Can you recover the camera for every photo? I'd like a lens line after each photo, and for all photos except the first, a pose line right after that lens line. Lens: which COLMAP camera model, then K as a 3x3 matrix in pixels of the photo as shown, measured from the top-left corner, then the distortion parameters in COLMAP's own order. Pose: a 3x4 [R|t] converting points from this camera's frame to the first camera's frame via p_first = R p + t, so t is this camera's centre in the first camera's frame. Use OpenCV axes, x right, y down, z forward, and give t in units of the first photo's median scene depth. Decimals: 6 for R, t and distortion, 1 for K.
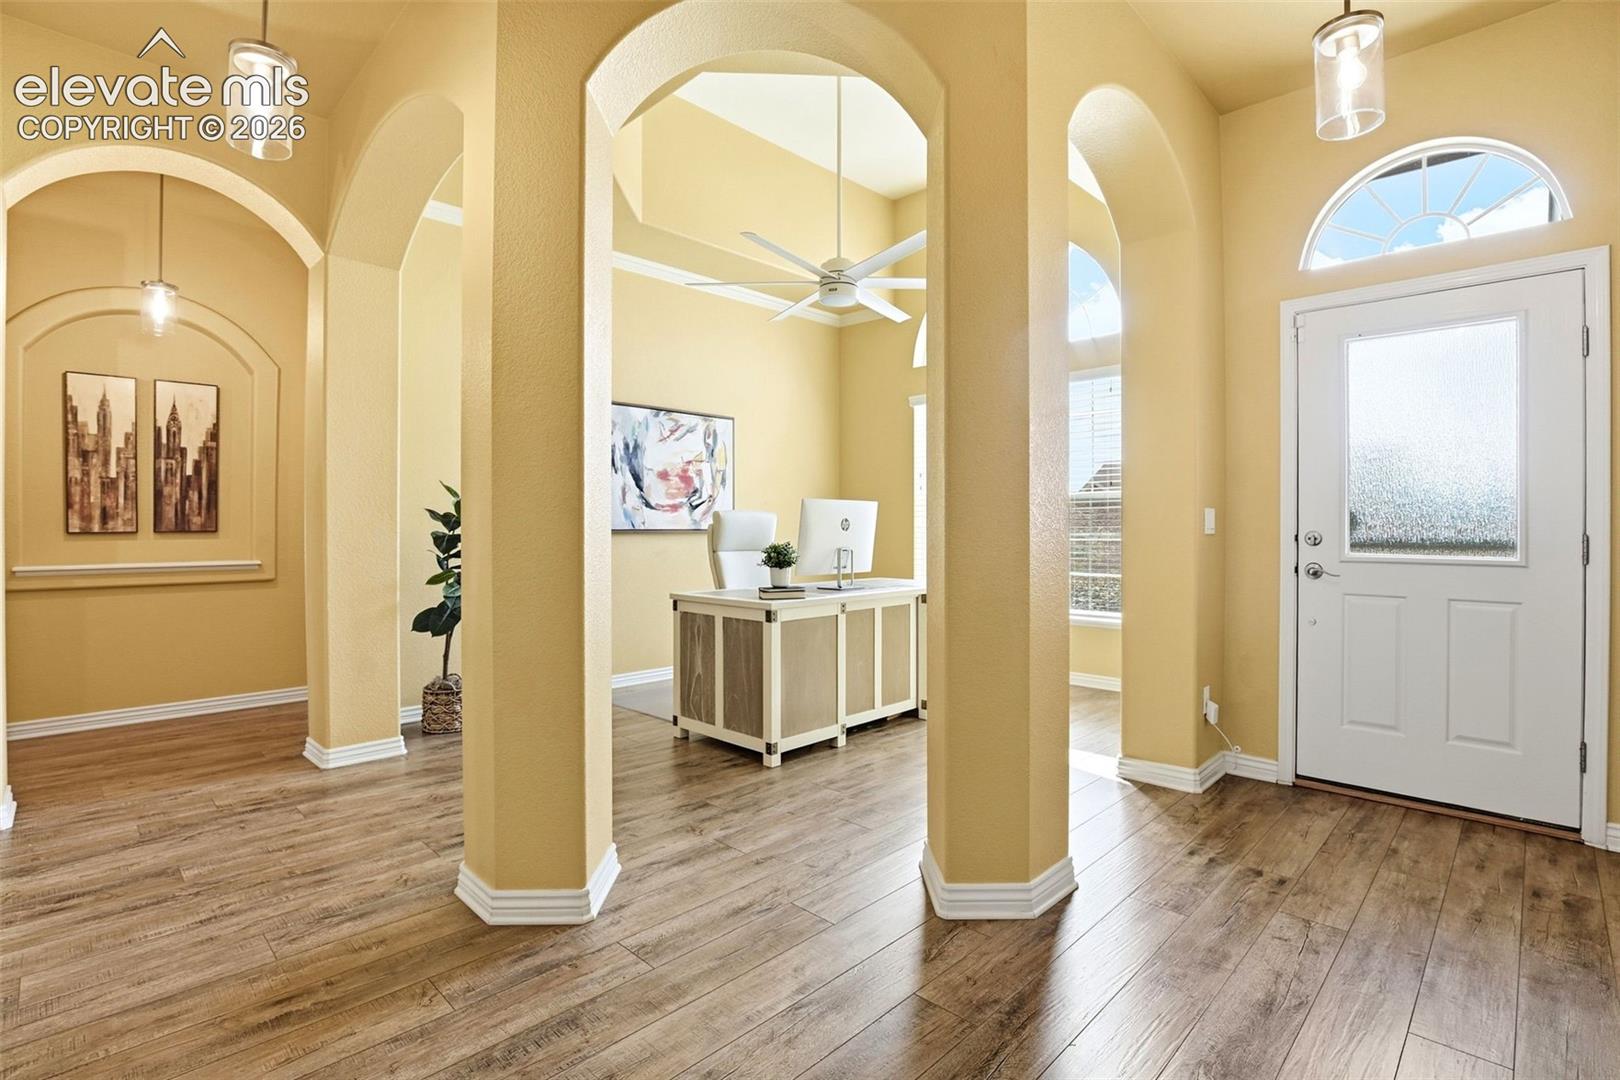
lens RADIAL K [[760.6, 0, 810.7], [0, 760.6, 535.0], [0, 0, 1]] dist [-0.018456, 0.000499]
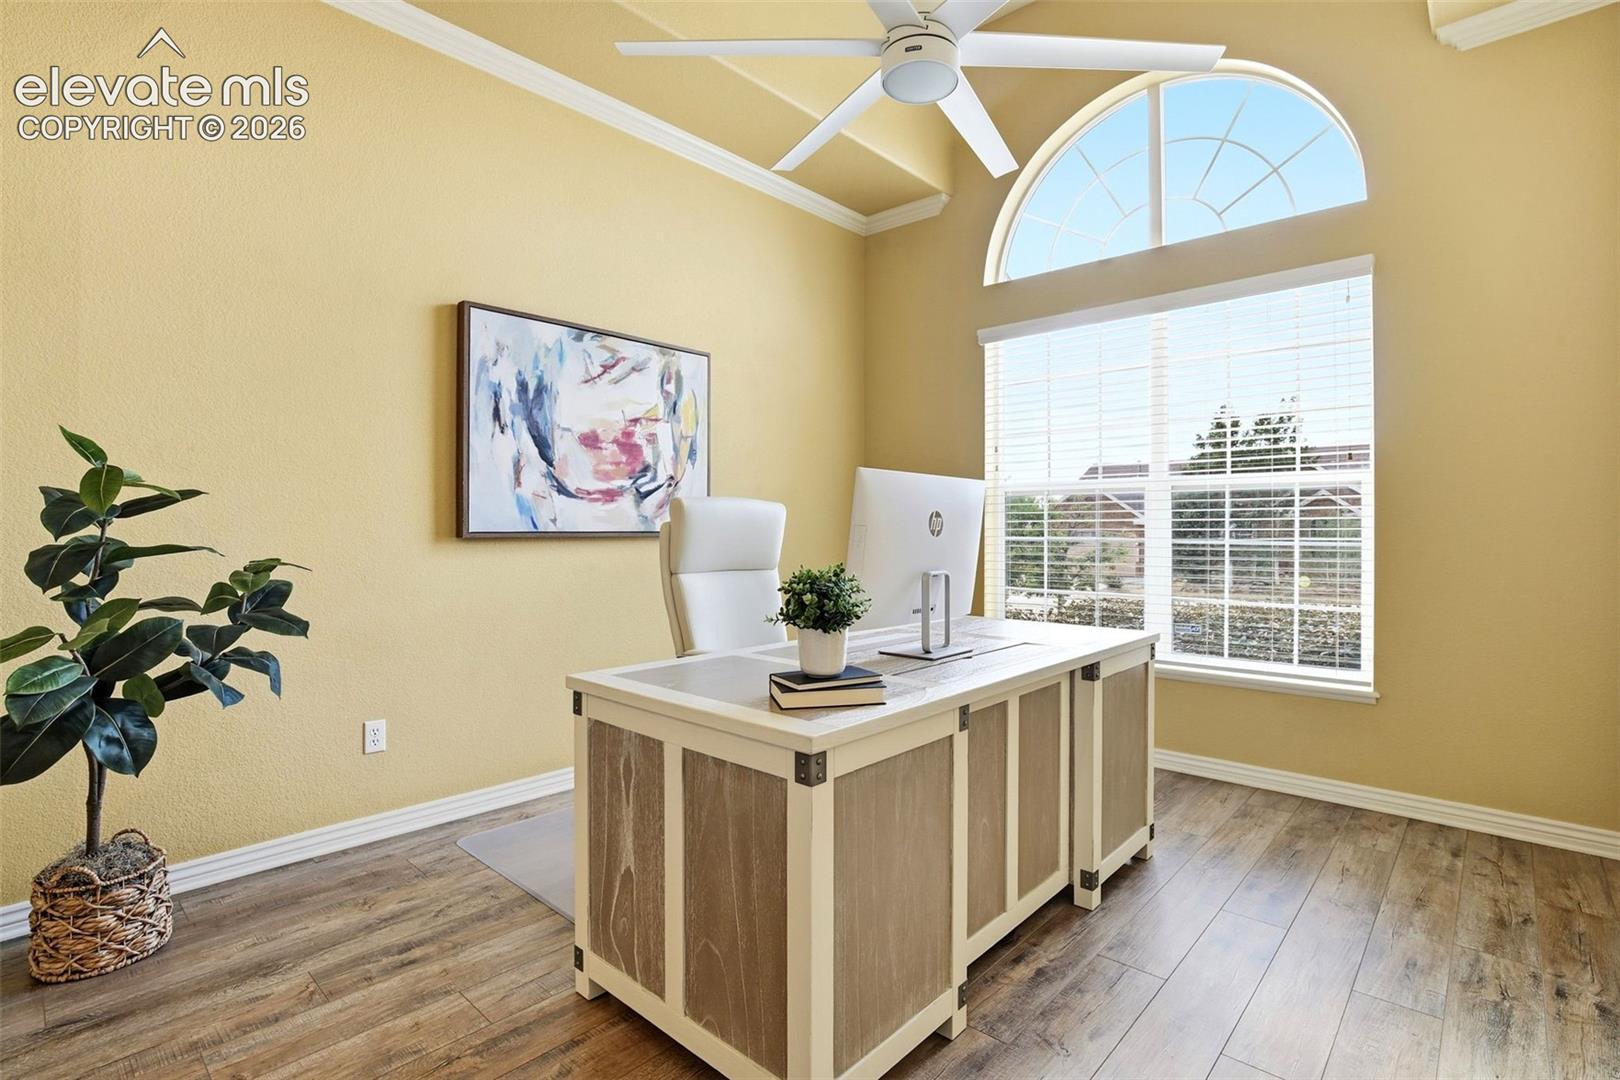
lens RADIAL K [[760.6, 0, 810.1], [0, 760.6, 537.6], [0, 0, 1]] dist [-0.018456, 0.000499]
pose [[0.999480, 0.002178, 0.032180, -0.042655], [-0.002258, 0.999994, 0.002448, -0.004771], [-0.032174, -0.002520, 0.999479, 0.416345]]
